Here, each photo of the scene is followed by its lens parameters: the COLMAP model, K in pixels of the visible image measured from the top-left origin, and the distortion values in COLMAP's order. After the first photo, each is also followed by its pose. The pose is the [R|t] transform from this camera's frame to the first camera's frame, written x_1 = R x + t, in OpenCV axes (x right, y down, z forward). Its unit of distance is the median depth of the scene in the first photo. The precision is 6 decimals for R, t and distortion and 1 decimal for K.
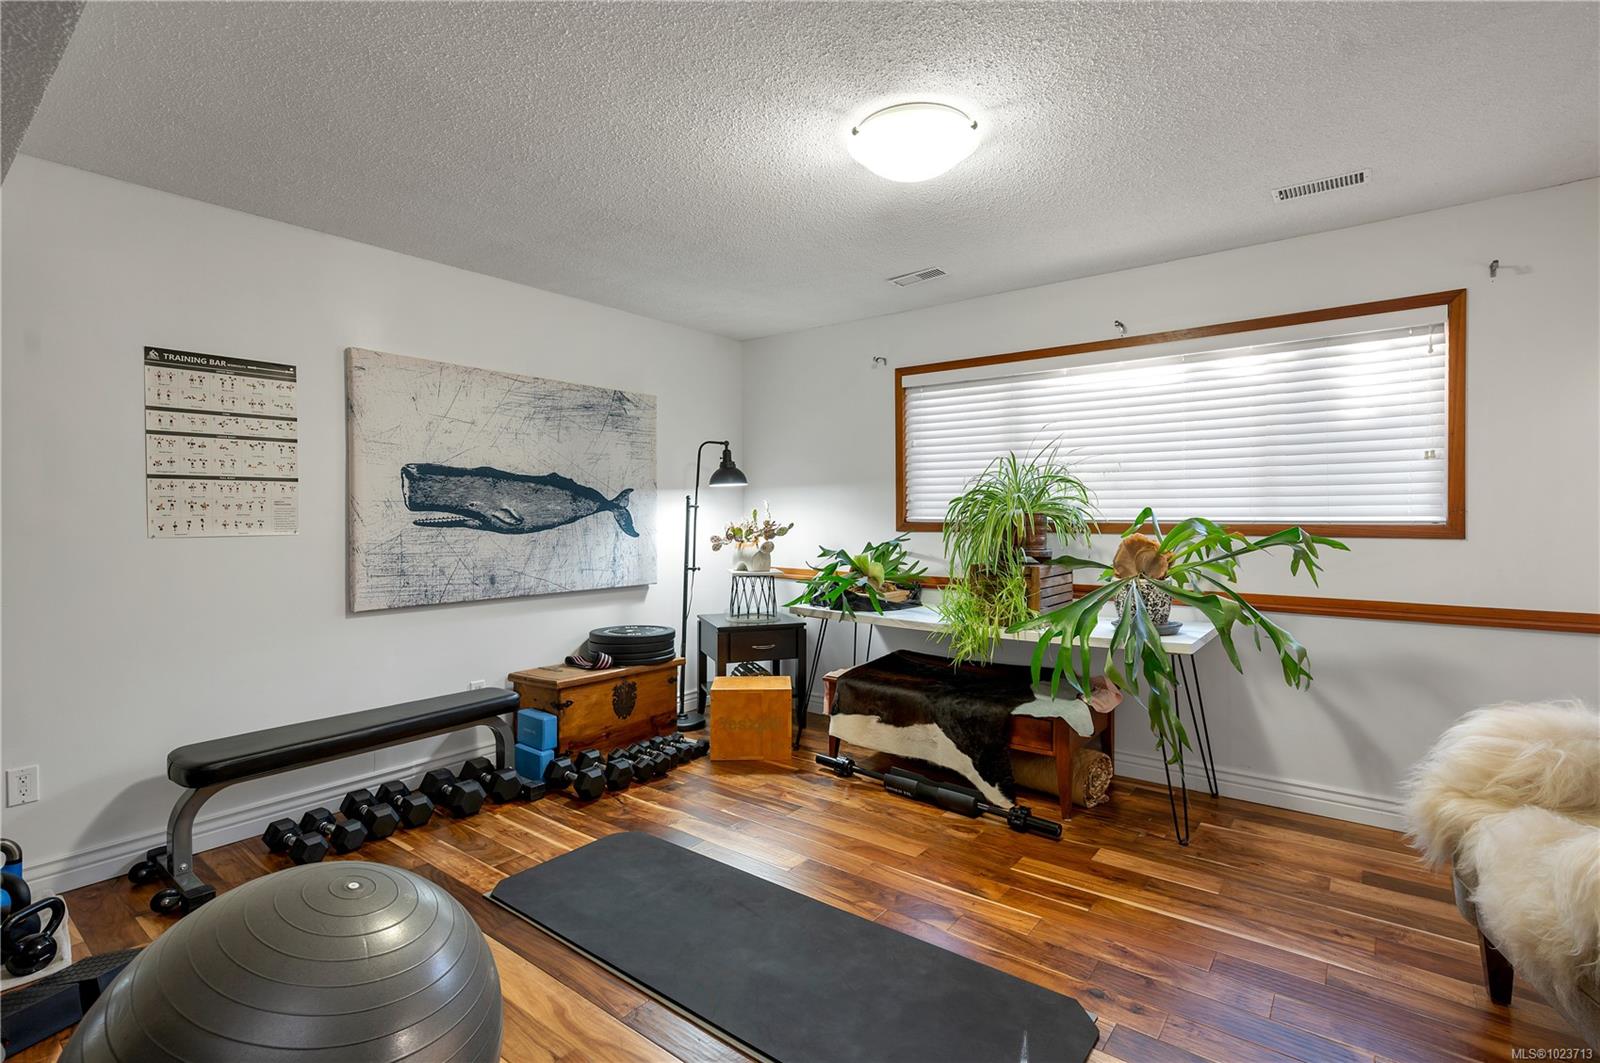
lens RADIAL K [[743.6, 0, 798.9], [0, 743.6, 520.7], [0, 0, 1]] dist [0.002250, 0.000174]
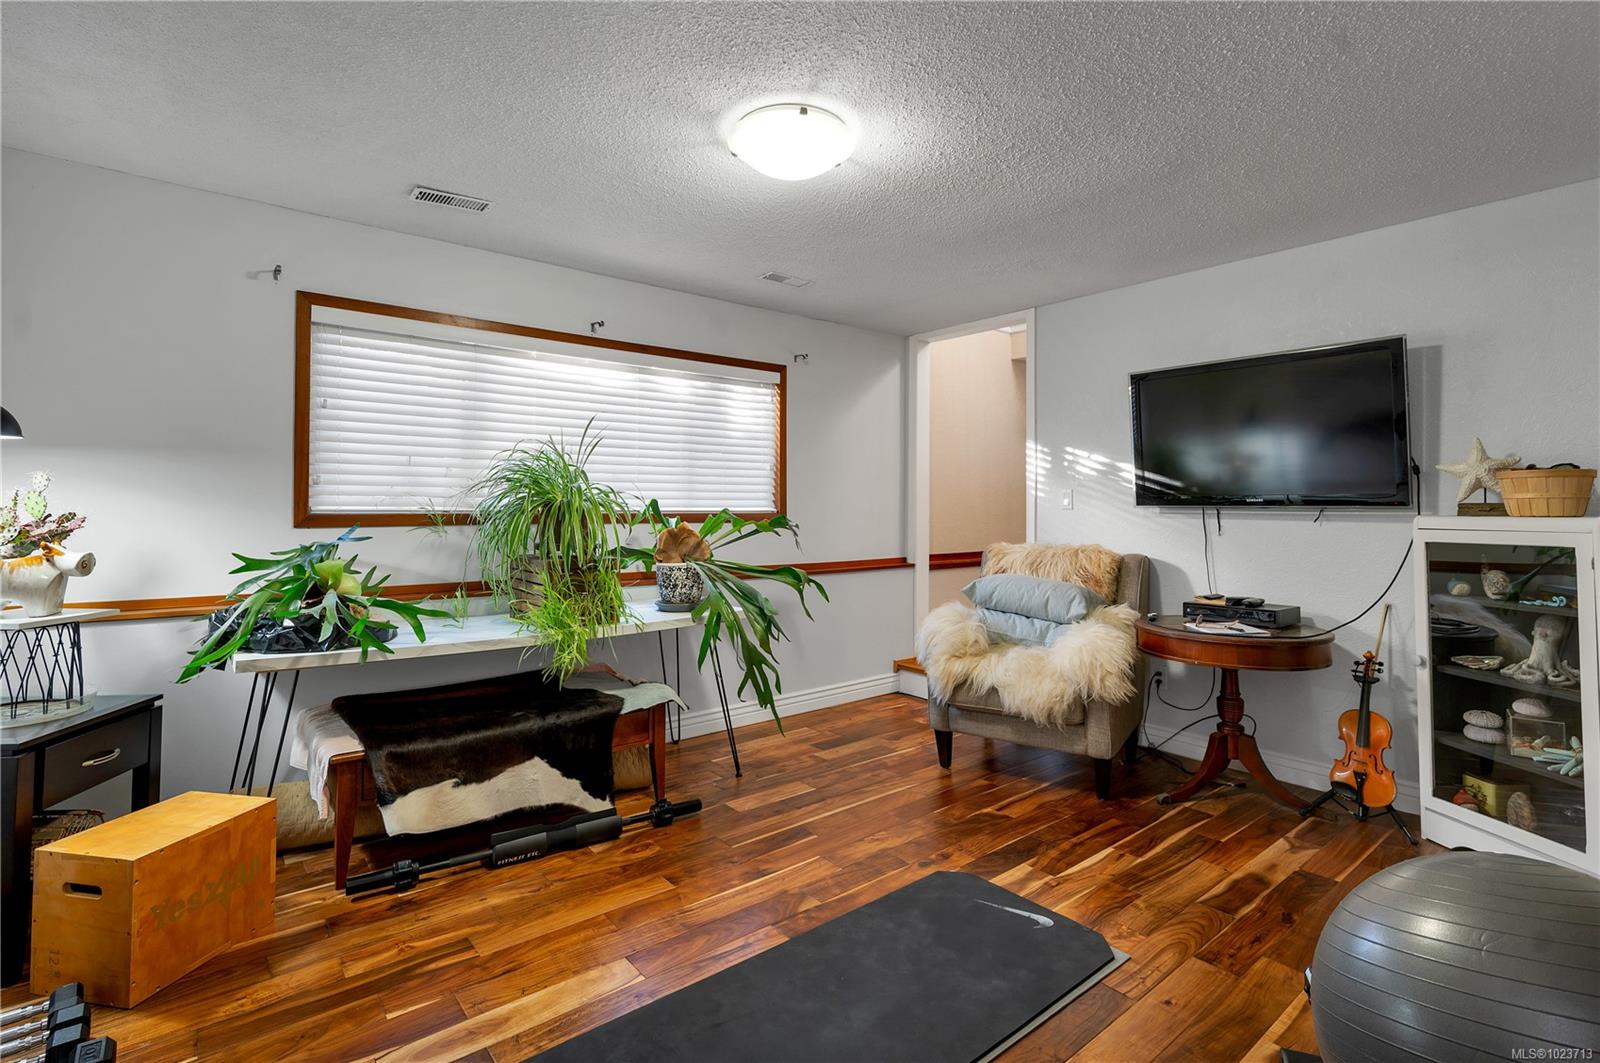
lens RADIAL K [[755.9, 0, 790.9], [0, 755.9, 486.8], [0, 0, 1]] dist [-0.001965, -0.000472]
pose [[0.233496, 0.029615, 0.971907, -0.569690], [0.004019, 0.999498, -0.031421, 0.000138], [-0.972349, 0.011243, 0.233260, 0.521616]]
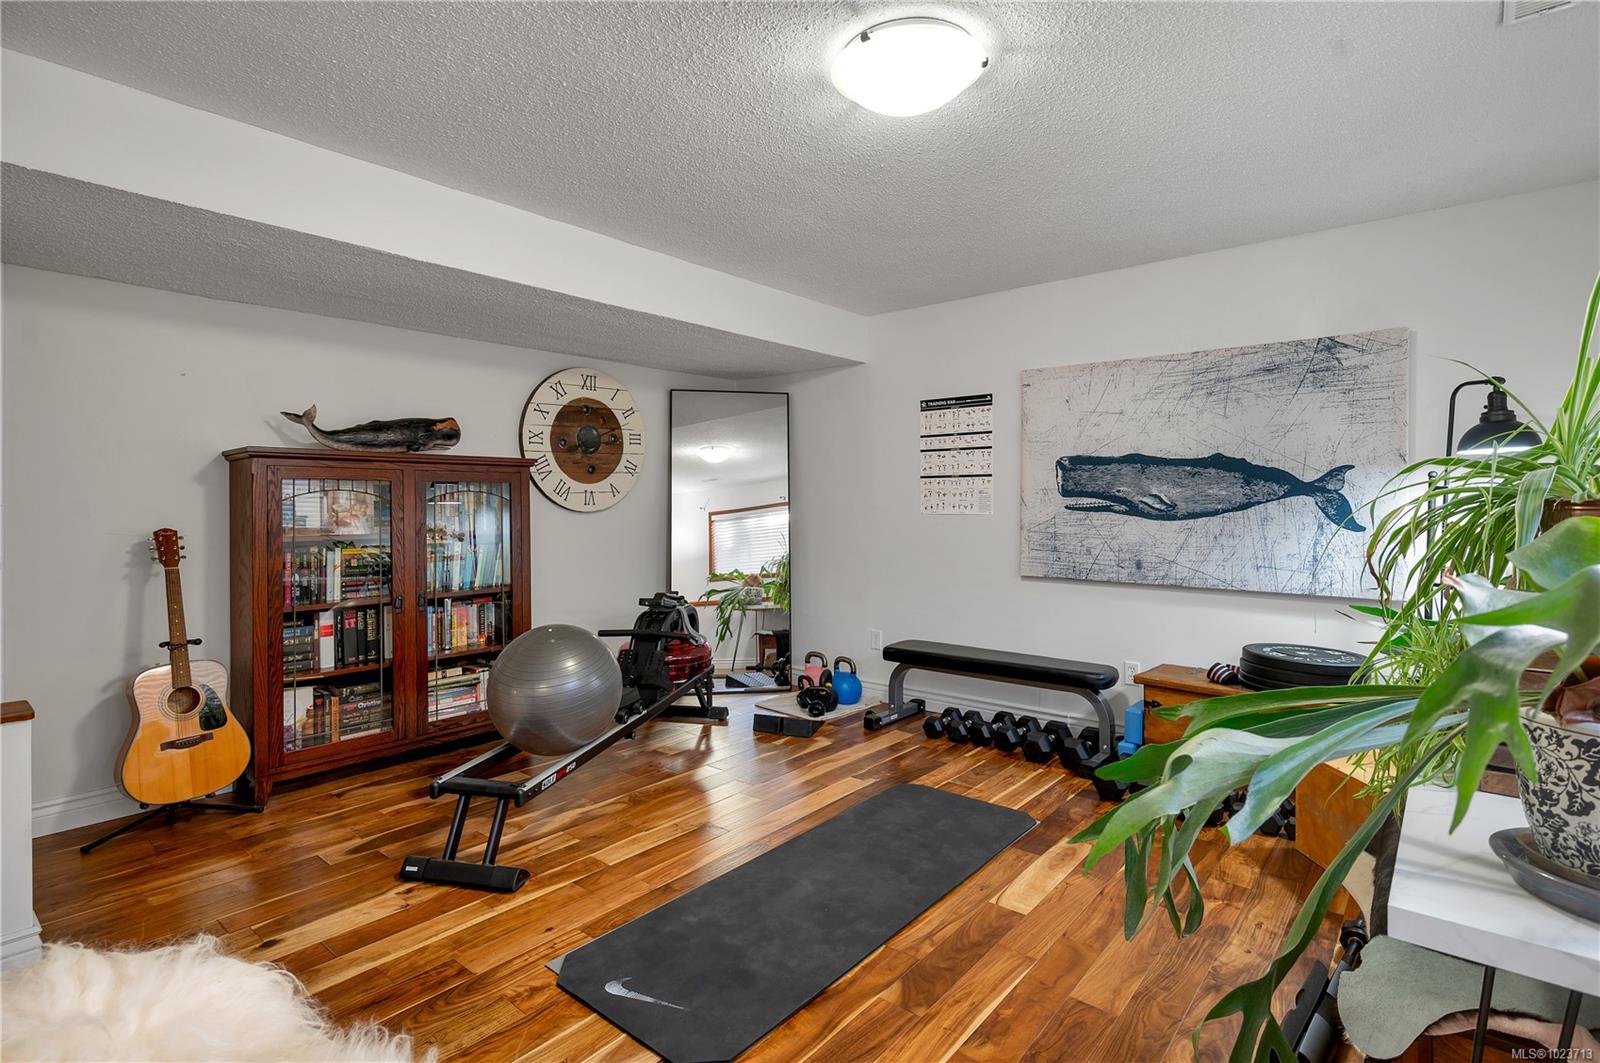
lens RADIAL K [[787.2, 0, 805.9], [0, 787.2, 495.7], [0, 0, 1]] dist [0.000903, 0.000070]
pose [[-0.026363, -0.004099, -0.999644, 0.721838], [-0.008571, 0.999956, -0.003874, -0.006817], [0.999616, 0.008466, -0.026397, 0.619316]]
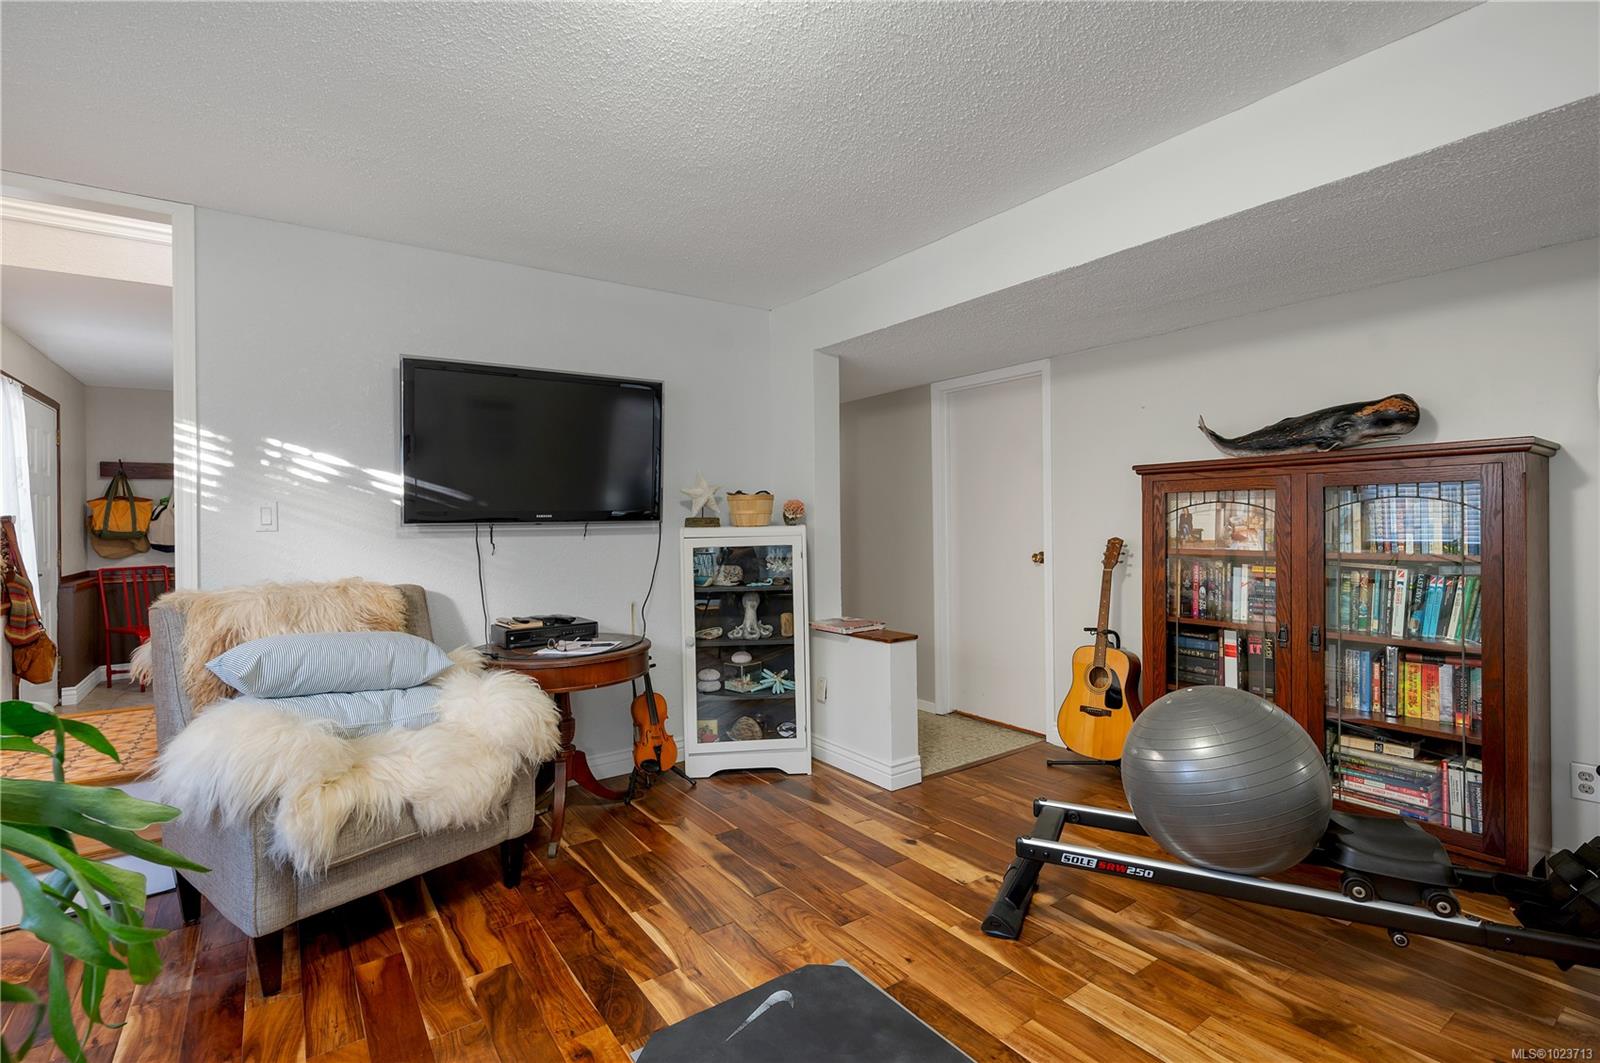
lens RADIAL K [[743.6, 0, 798.9], [0, 743.6, 520.7], [0, 0, 1]] dist [0.002250, 0.000174]
pose [[-0.957245, 0.015120, 0.288883, -0.047115], [0.018491, 0.999789, 0.008943, -0.007669], [-0.288687, 0.013902, -0.957323, 0.998861]]
